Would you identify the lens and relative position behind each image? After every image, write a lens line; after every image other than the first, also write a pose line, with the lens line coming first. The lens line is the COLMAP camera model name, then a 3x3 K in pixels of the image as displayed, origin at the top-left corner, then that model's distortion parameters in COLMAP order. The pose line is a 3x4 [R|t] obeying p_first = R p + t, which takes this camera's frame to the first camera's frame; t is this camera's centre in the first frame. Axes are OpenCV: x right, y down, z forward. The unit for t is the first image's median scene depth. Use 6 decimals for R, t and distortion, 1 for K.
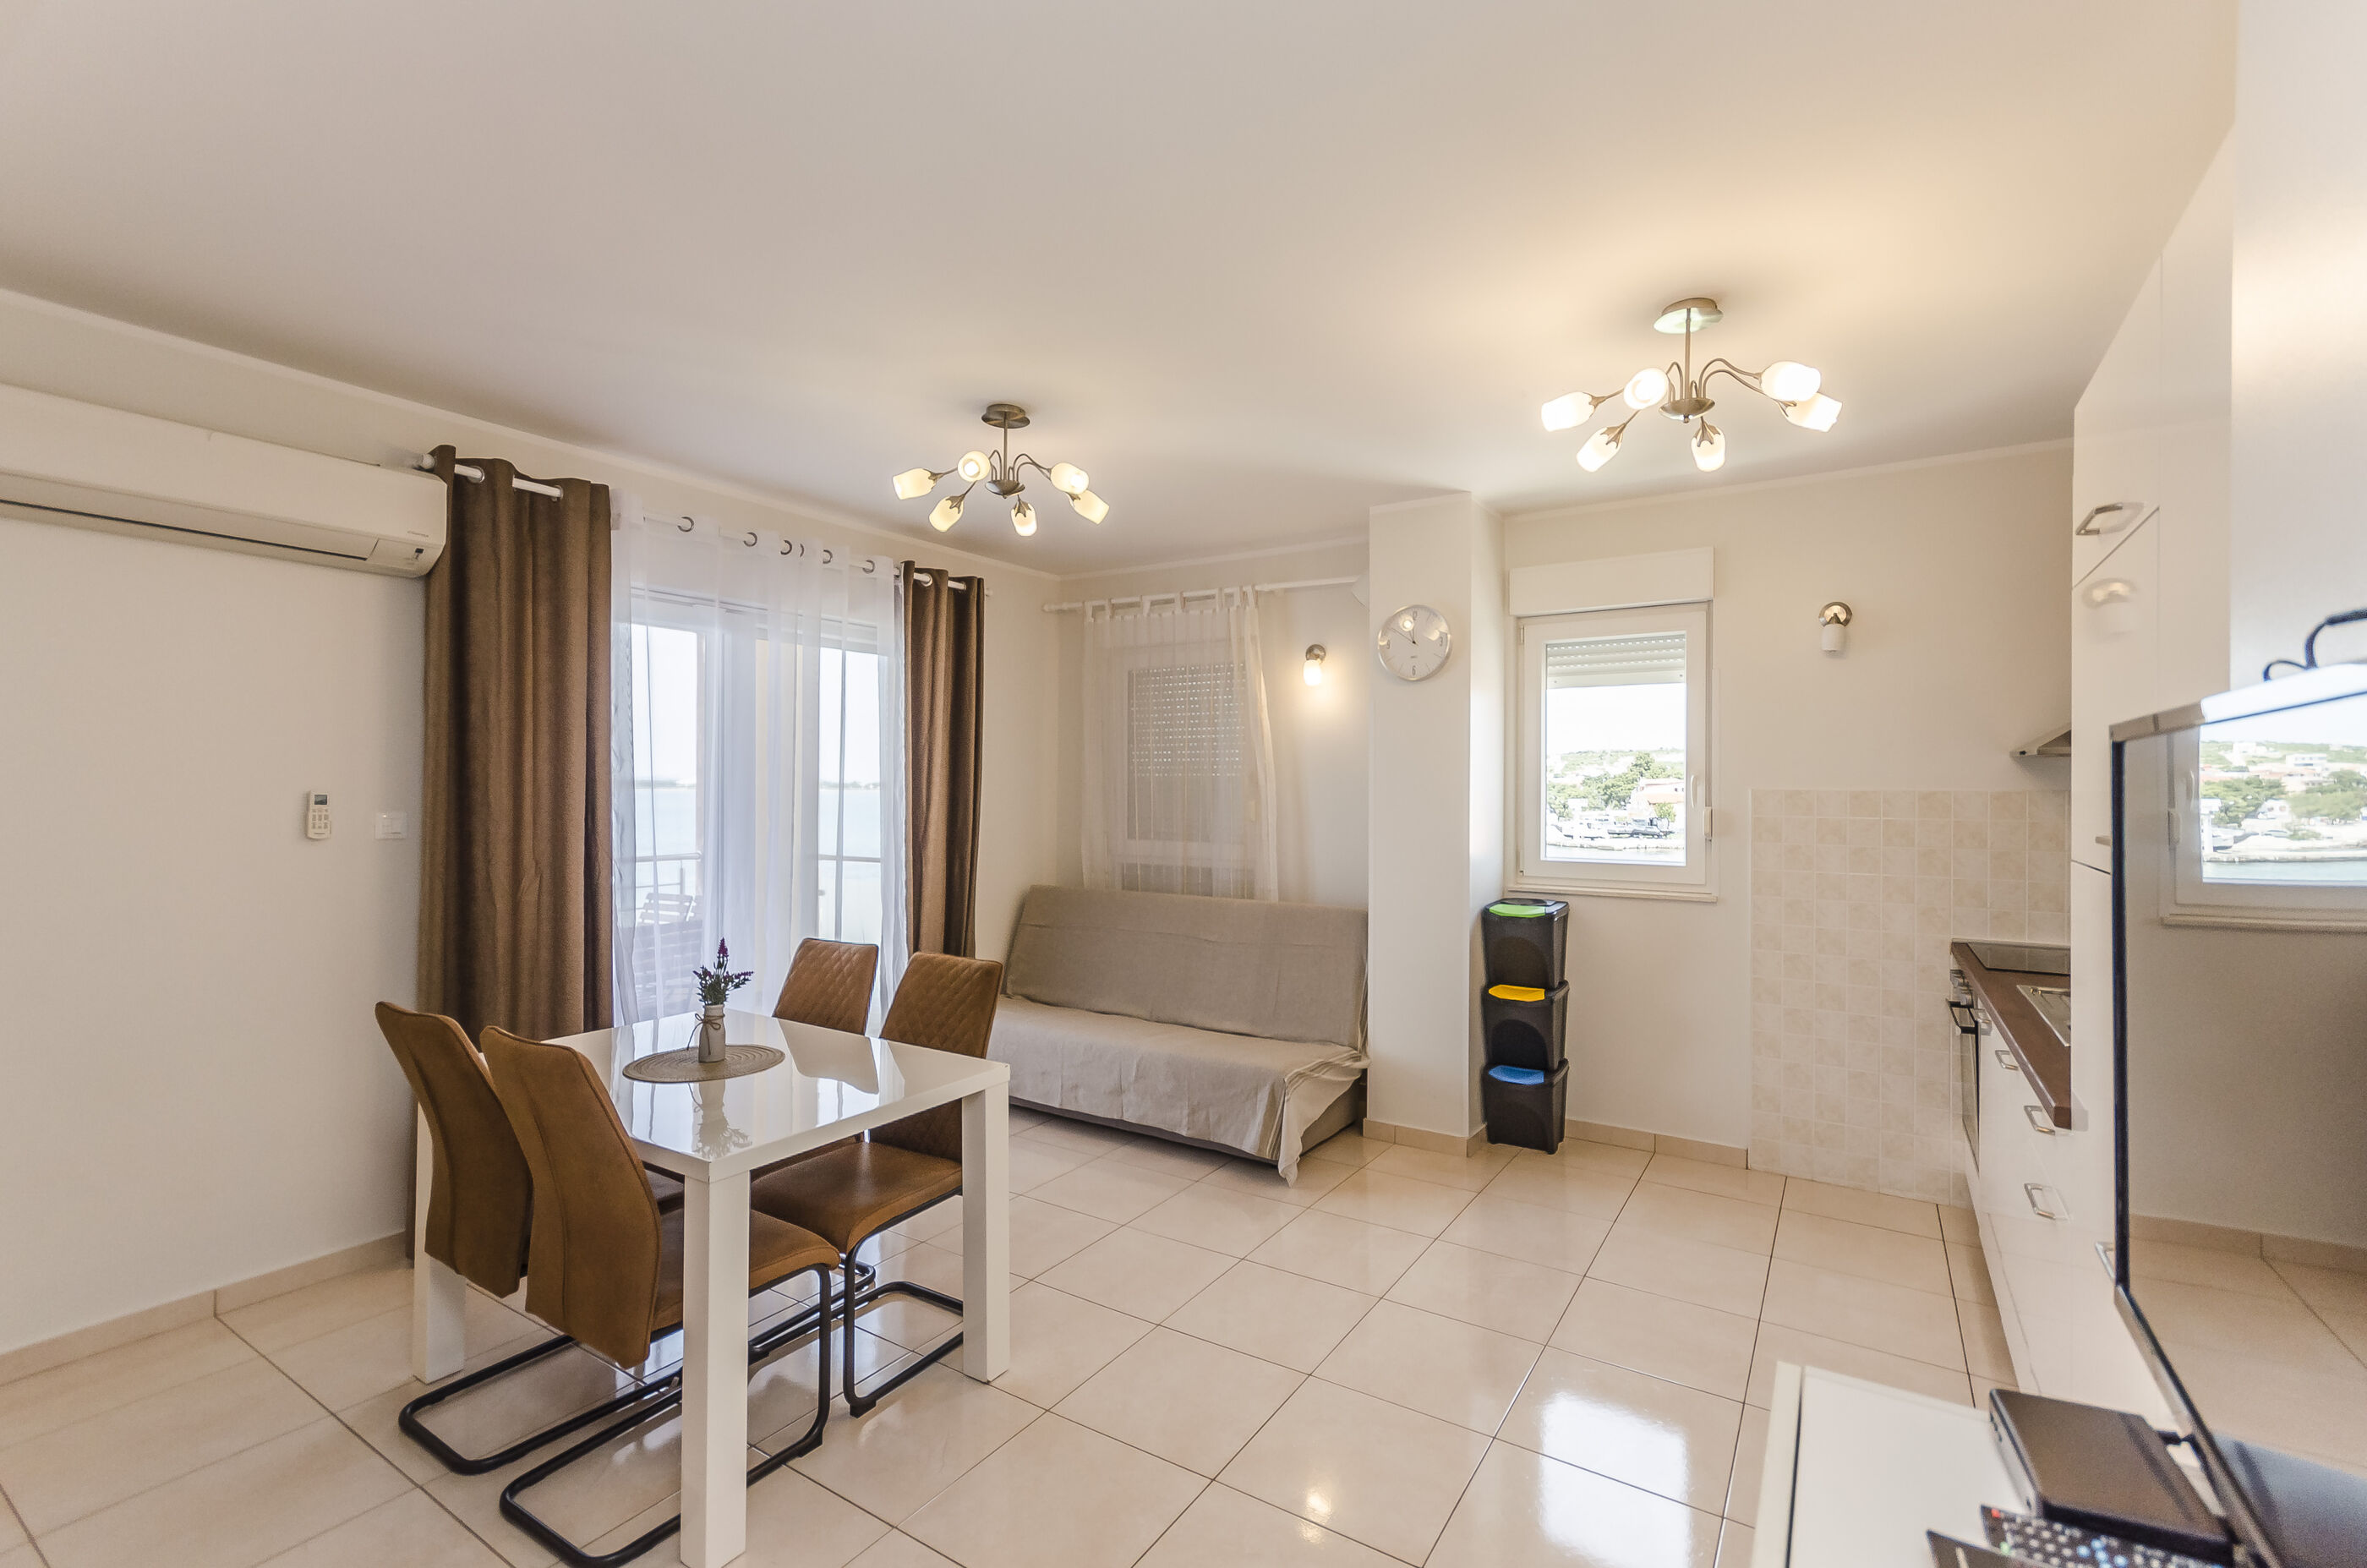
lens RADIAL K [[1049.1, 0, 1176.4], [0, 1049.1, 789.3], [0, 0, 1]] dist [0.004822, 0.000713]
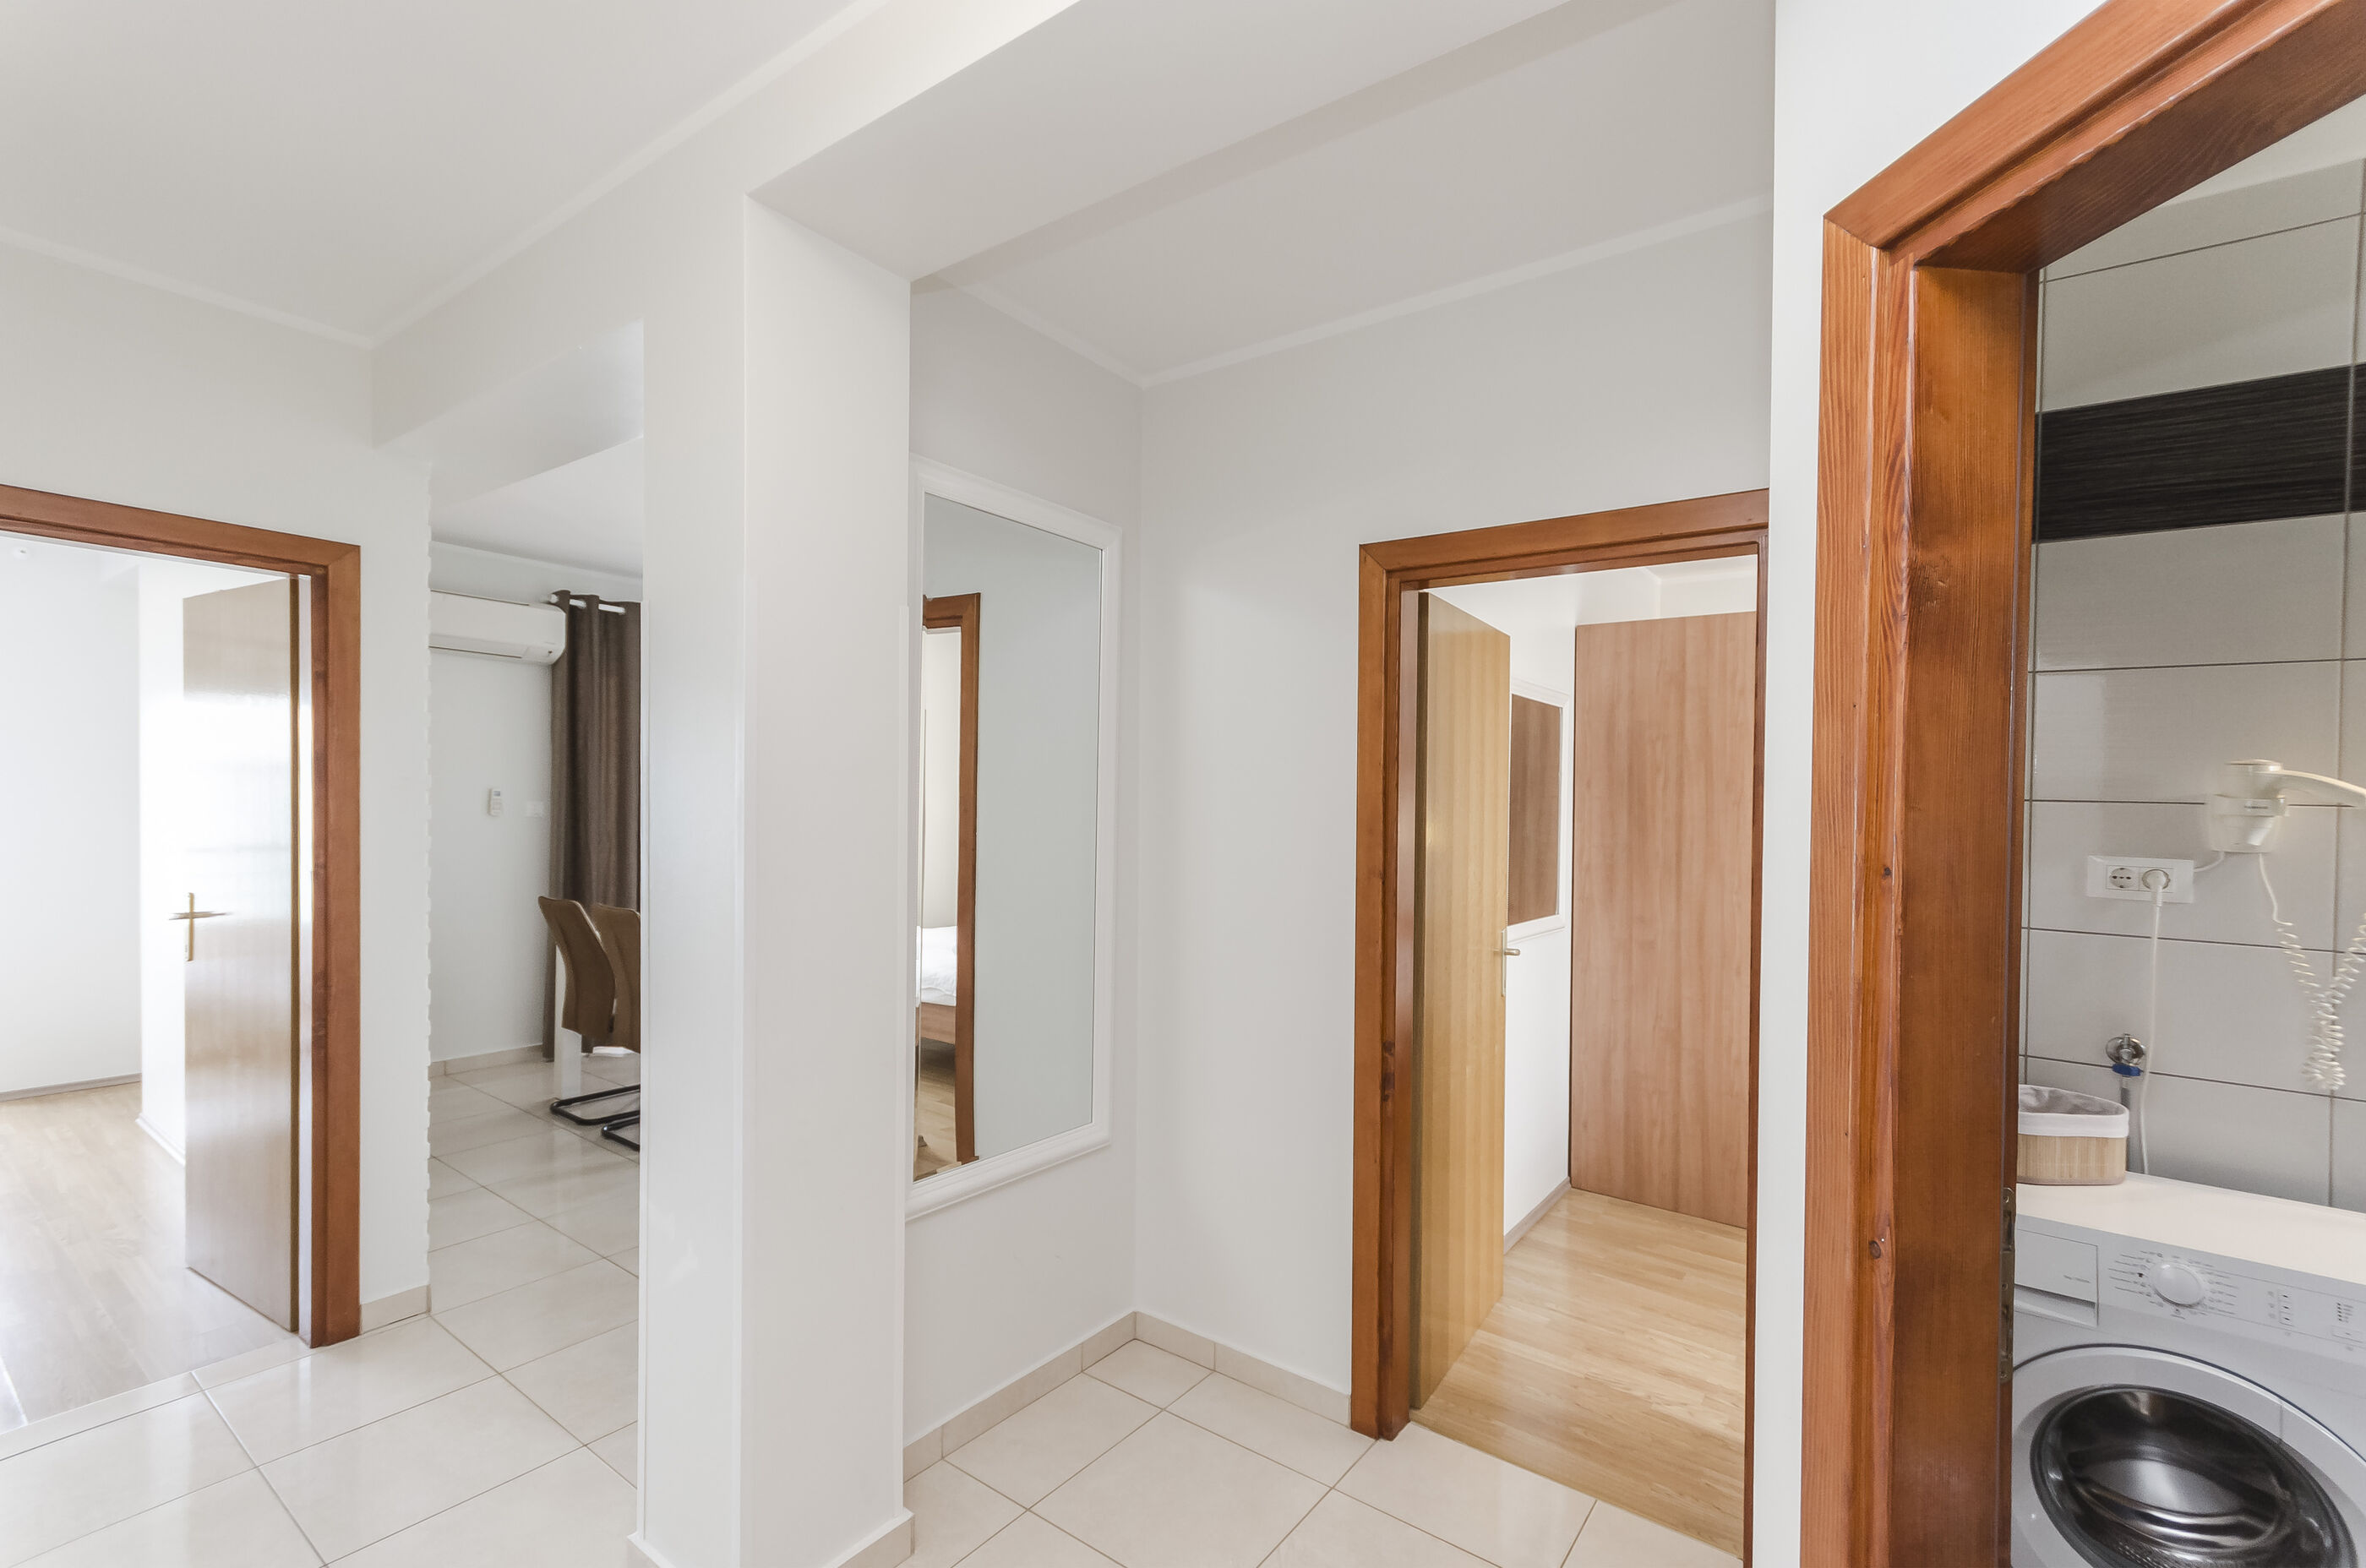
lens RADIAL K [[1048.6, 0, 1160.1], [0, 1048.6, 869.5], [0, 0, 1]] dist [0.004822, 0.000713]
pose [[0.996814, 0.028589, -0.074458, 0.401953], [-0.023518, 0.997401, 0.068106, -0.006769], [0.076212, -0.066138, 0.994896, -0.637670]]
